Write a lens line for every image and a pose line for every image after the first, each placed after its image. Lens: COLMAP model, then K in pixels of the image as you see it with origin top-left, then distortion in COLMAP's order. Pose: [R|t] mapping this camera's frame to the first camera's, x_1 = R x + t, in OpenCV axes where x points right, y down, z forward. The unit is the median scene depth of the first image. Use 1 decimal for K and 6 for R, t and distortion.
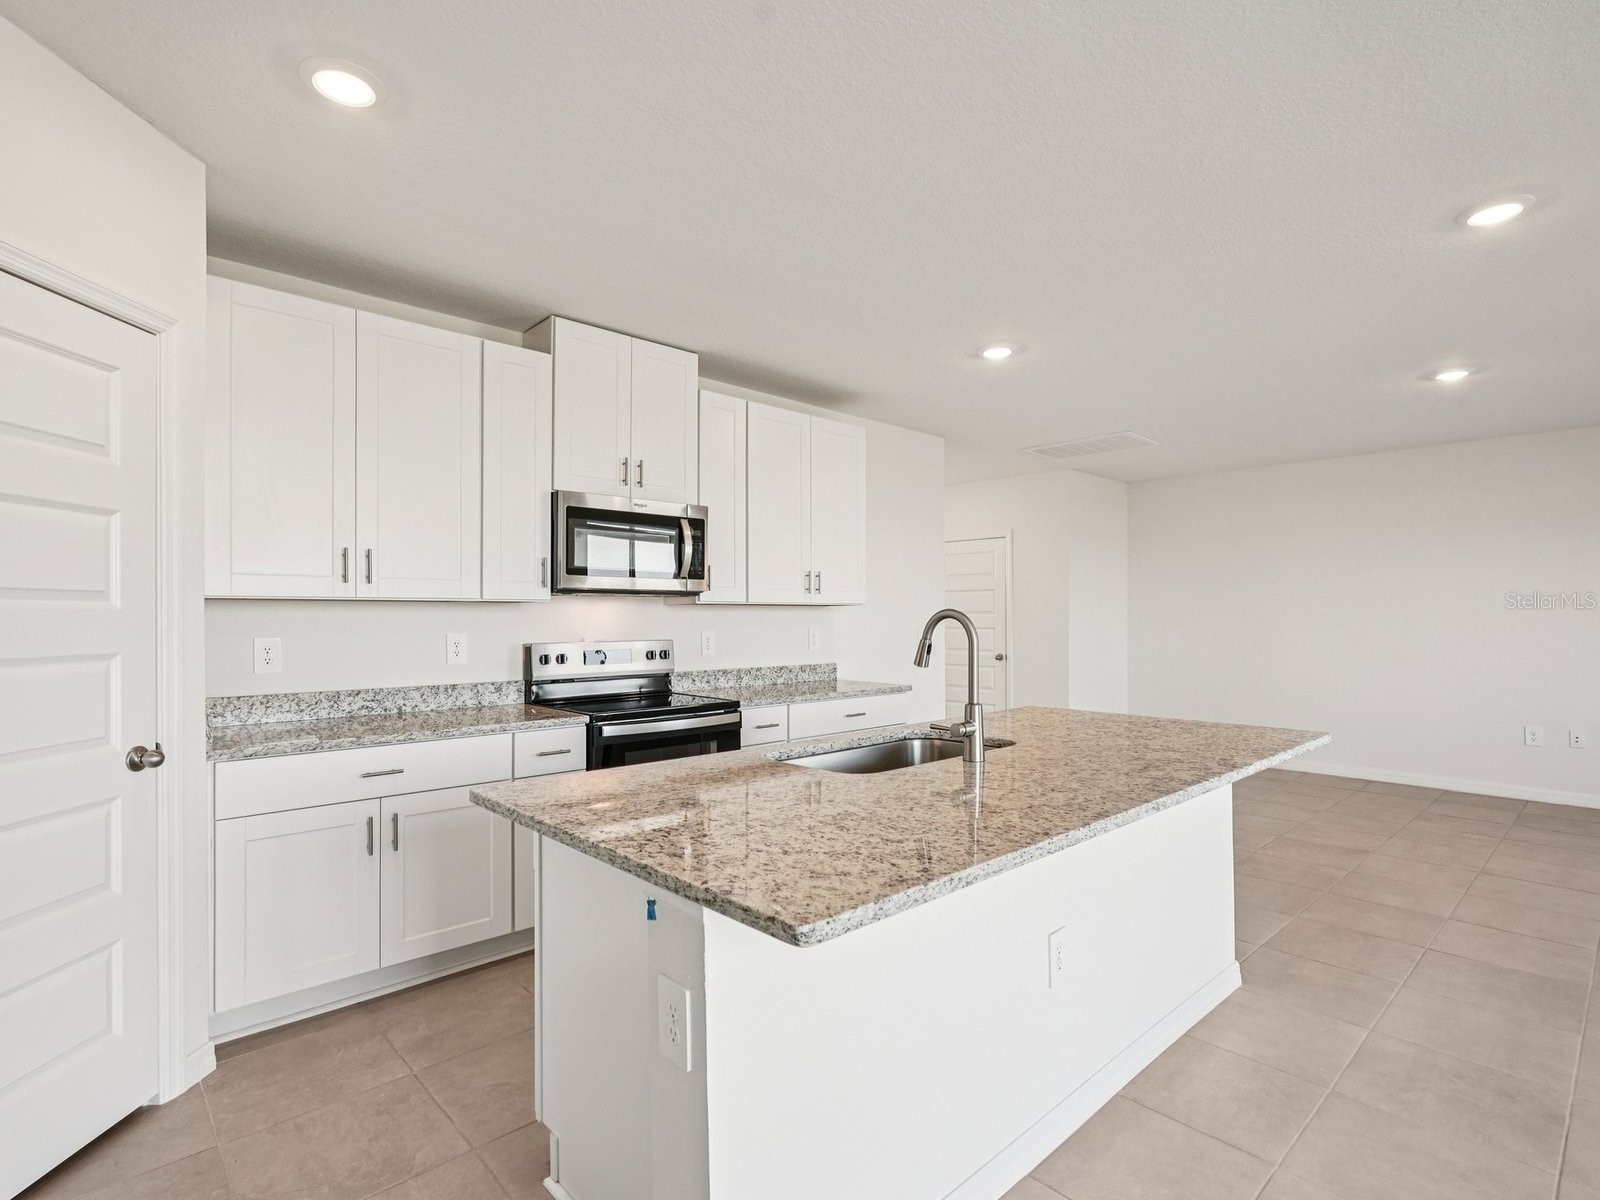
lens RADIAL K [[803.2, 0, 806.5], [0, 803.2, 611.0], [0, 0, 1]] dist [-0.013770, 0.007886]
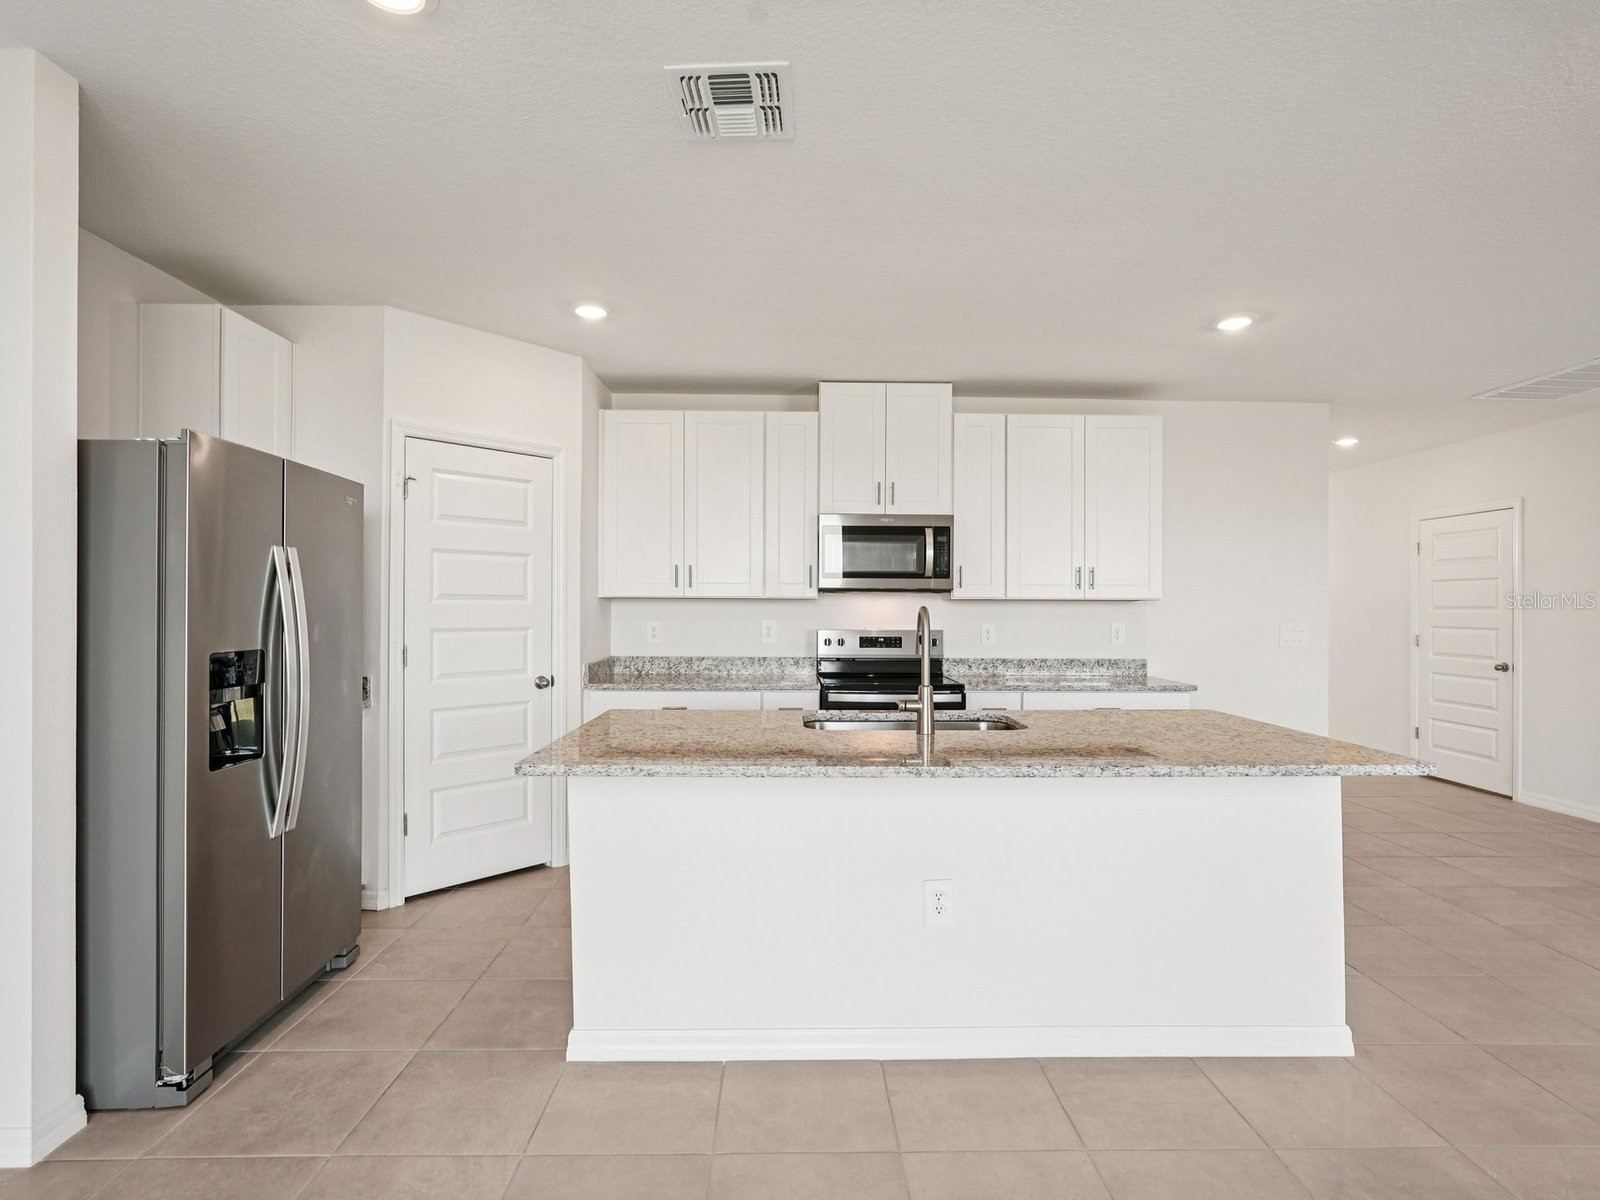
lens RADIAL K [[803.2, 0, 795.5], [0, 803.2, 600.8], [0, 0, 1]] dist [-0.013770, 0.007886]
pose [[0.740791, 0.000652, -0.671736, 0.549397], [-0.001564, 0.999998, -0.000755, -0.006373], [0.671734, 0.001610, 0.740791, -0.008930]]
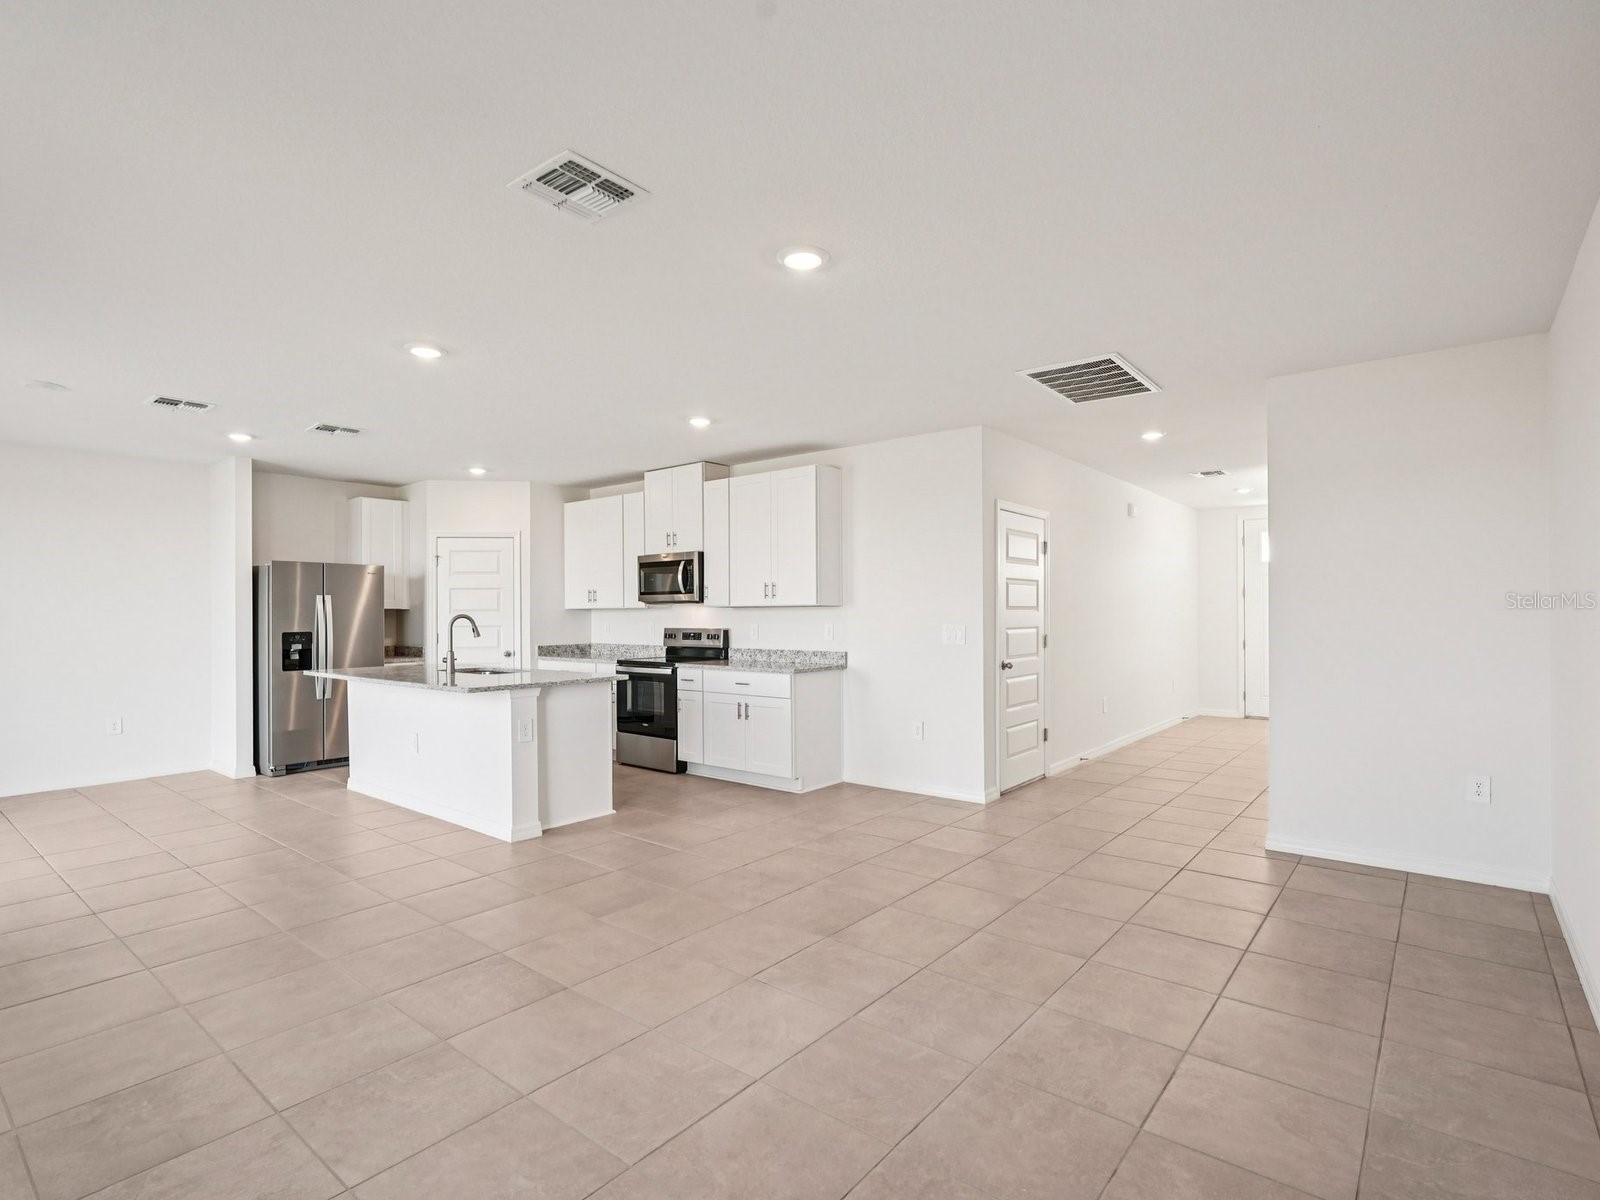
lens RADIAL K [[803.2, 0, 793.8], [0, 803.2, 605.5], [0, 0, 1]] dist [-0.013770, 0.007886]
pose [[0.125275, -0.007728, -0.992092, 1.839916], [0.014469, 0.999878, -0.005962, -0.000162], [0.992016, -0.013607, 0.125372, 1.127004]]
